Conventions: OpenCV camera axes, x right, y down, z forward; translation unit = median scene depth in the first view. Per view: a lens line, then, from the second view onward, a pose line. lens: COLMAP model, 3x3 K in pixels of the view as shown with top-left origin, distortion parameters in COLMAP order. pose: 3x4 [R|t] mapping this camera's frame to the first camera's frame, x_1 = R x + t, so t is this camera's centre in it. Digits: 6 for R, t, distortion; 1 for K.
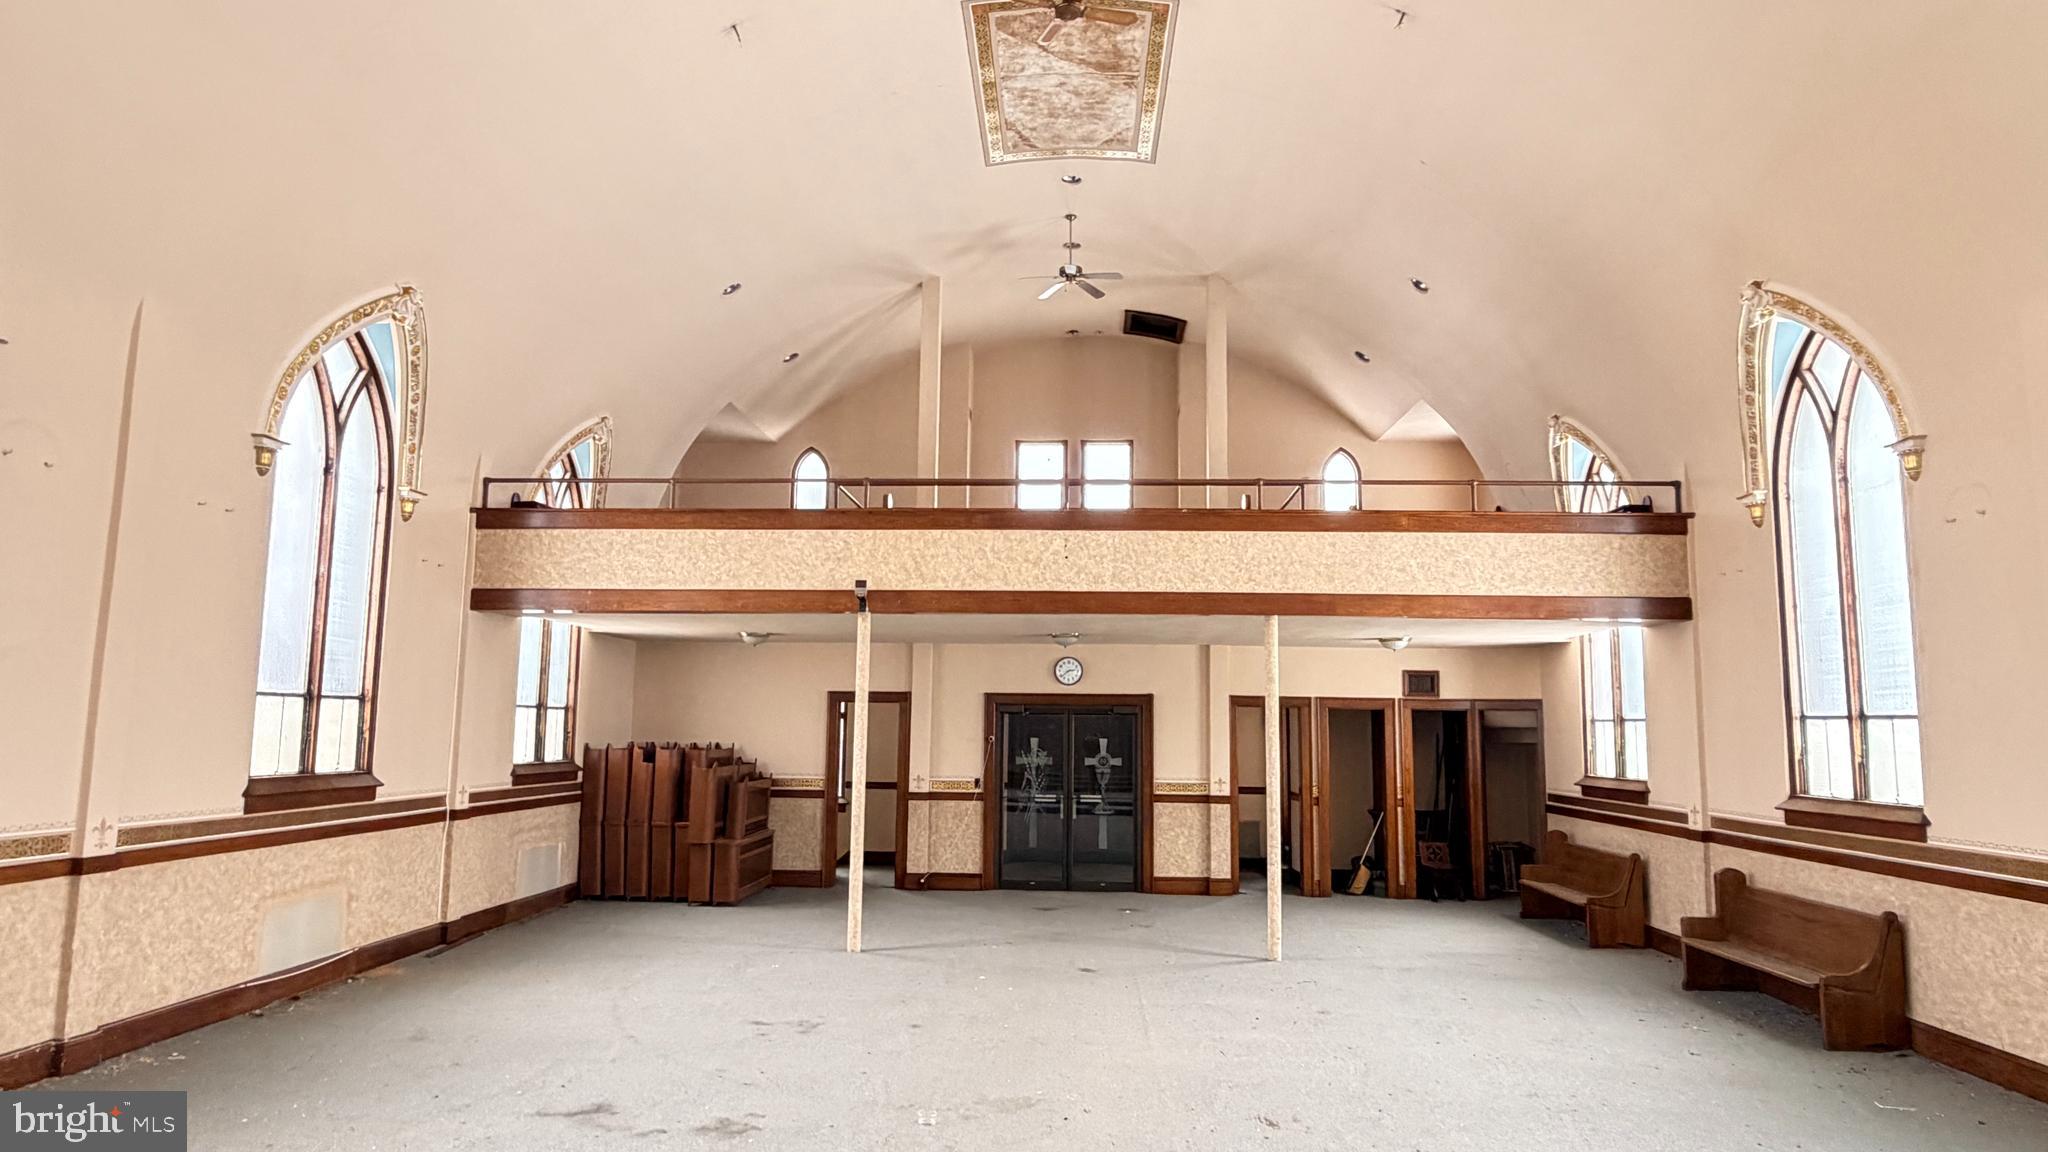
lens RADIAL K [[1204.7, 0, 1024.0], [0, 1204.7, 576.0], [0, 0, 1]] dist [0.002772, -0.000086]
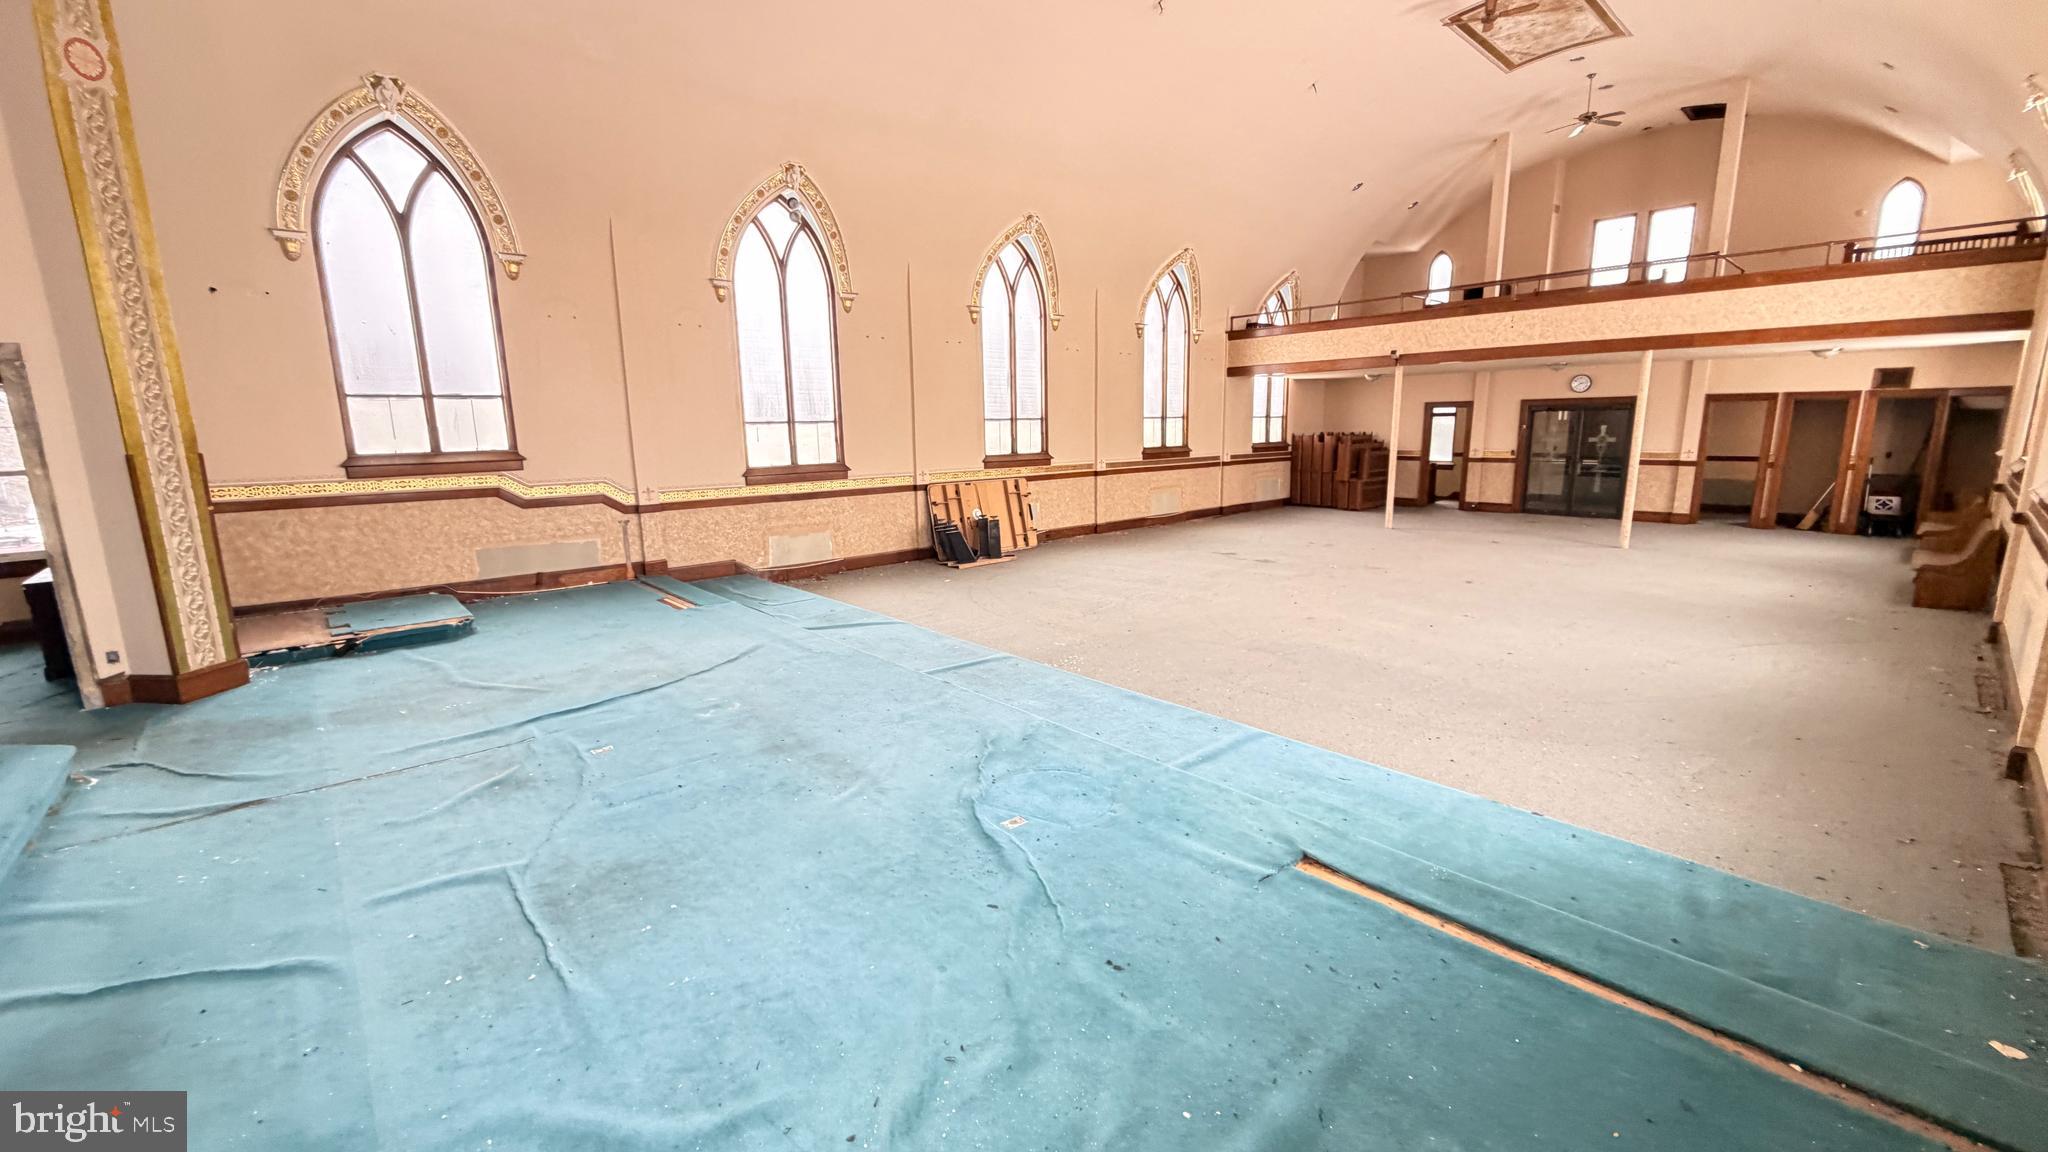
lens RADIAL K [[814.0, 0, 1018.4], [0, 814.0, 575.1], [0, 0, 1]] dist [0.000116, -0.000118]
pose [[0.700206, 0.107246, -0.705839, 0.336654], [0.113956, 0.959189, 0.258787, -0.047307], [0.704787, -0.261639, 0.659409, -0.348417]]
